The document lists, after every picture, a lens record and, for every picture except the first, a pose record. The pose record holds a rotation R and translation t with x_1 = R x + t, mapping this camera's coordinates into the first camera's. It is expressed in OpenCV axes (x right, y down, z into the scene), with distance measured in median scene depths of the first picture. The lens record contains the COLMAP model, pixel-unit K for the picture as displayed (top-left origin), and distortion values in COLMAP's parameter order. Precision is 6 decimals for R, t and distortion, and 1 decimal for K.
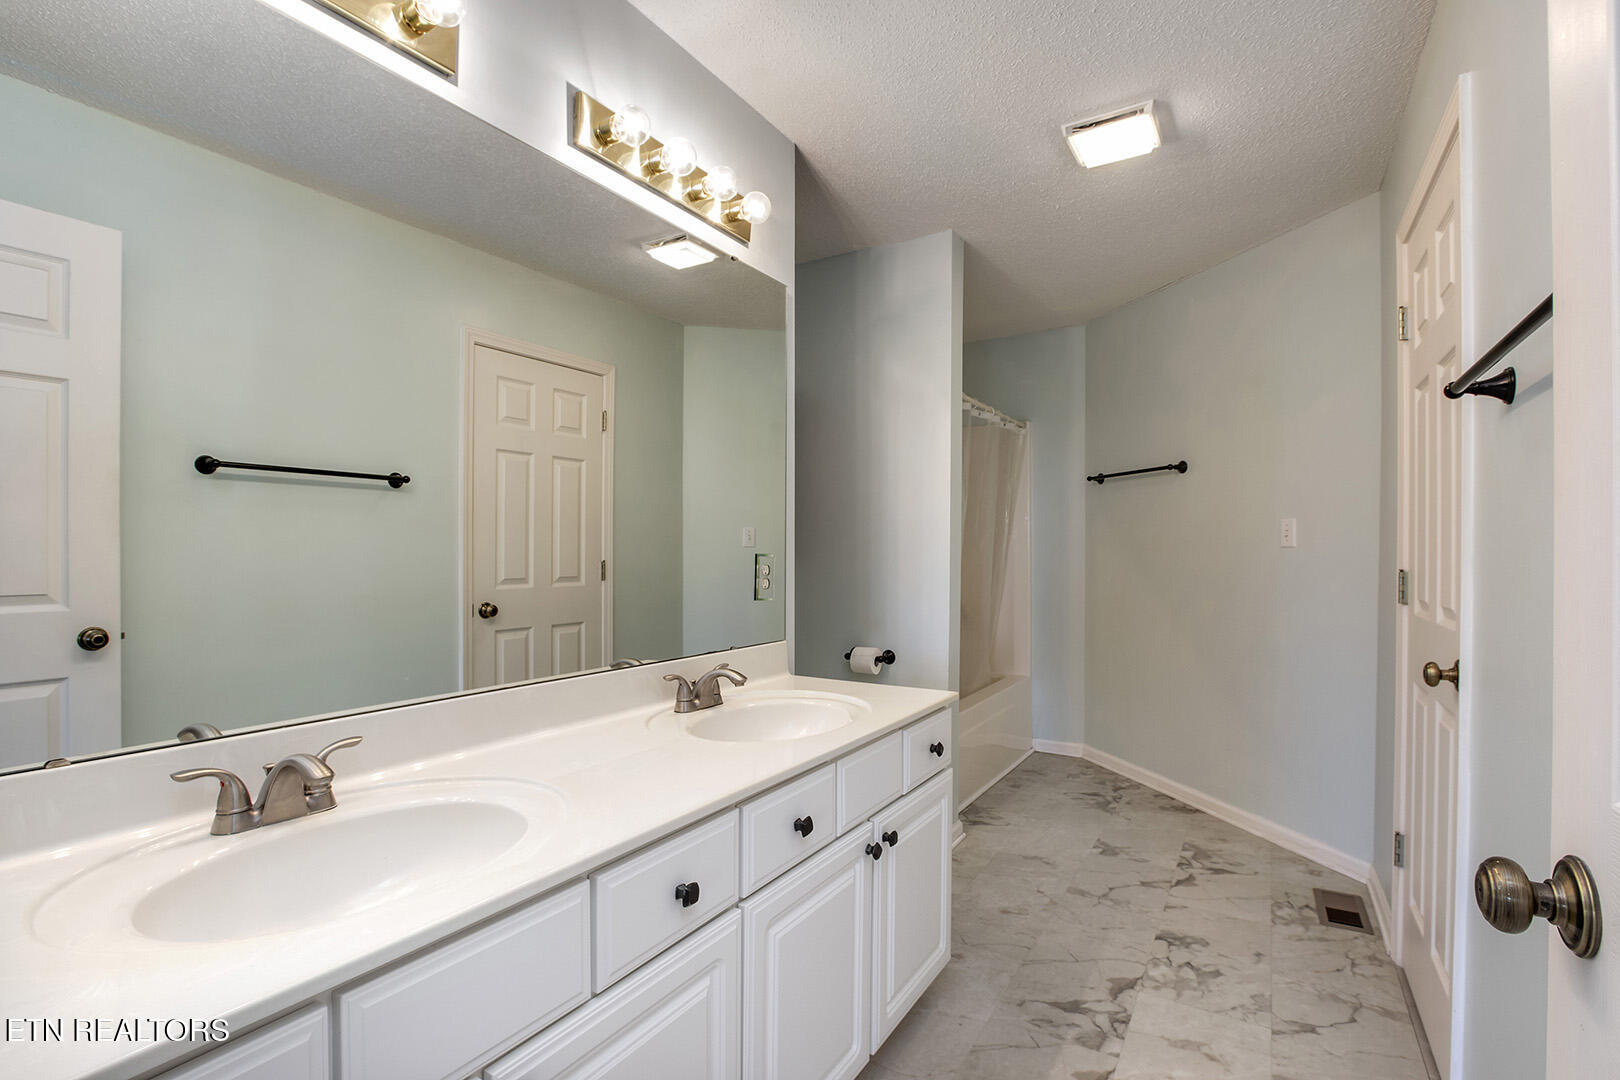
lens RADIAL K [[693.8, 0, 809.0], [0, 693.8, 544.4], [0, 0, 1]] dist [-0.020683, 0.001218]
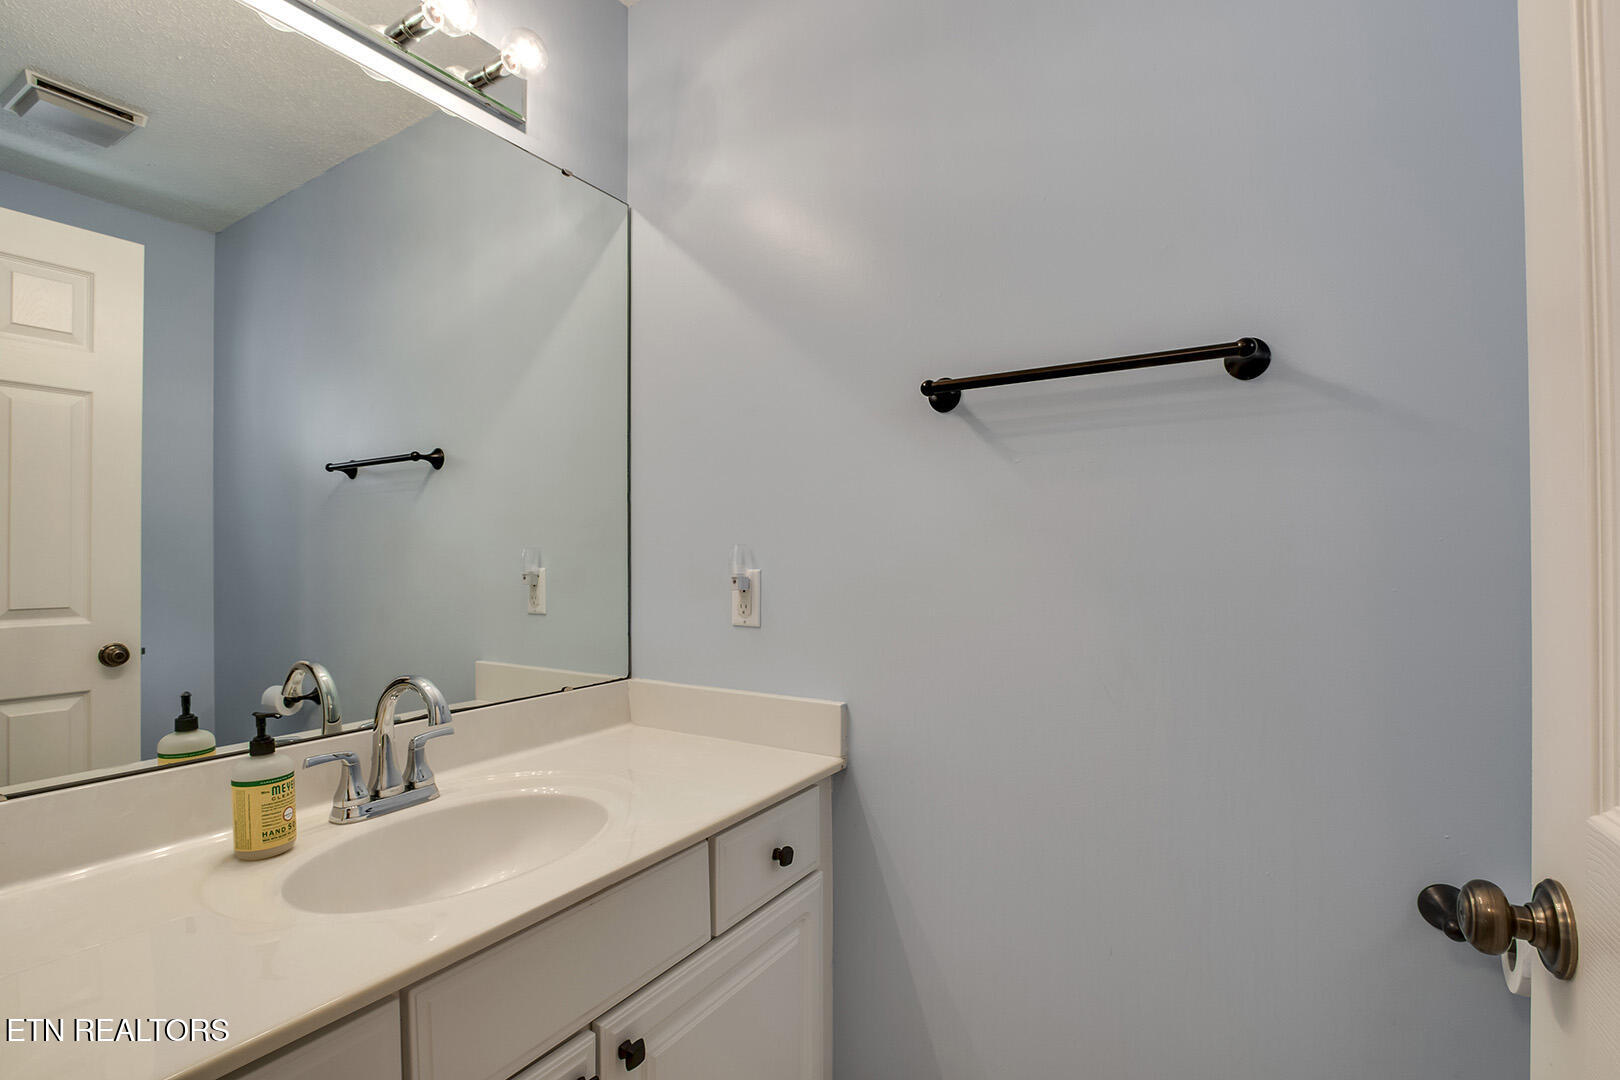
lens RADIAL K [[753.1, 0, 808.3], [0, 753.1, 541.7], [0, 0, 1]] dist [-0.023900, 0.004224]
pose [[0.998341, 0.004957, 0.057373, -0.100692], [-0.003441, 0.999643, -0.026496, 0.001511], [-0.057484, 0.026255, 0.998001, -0.143198]]
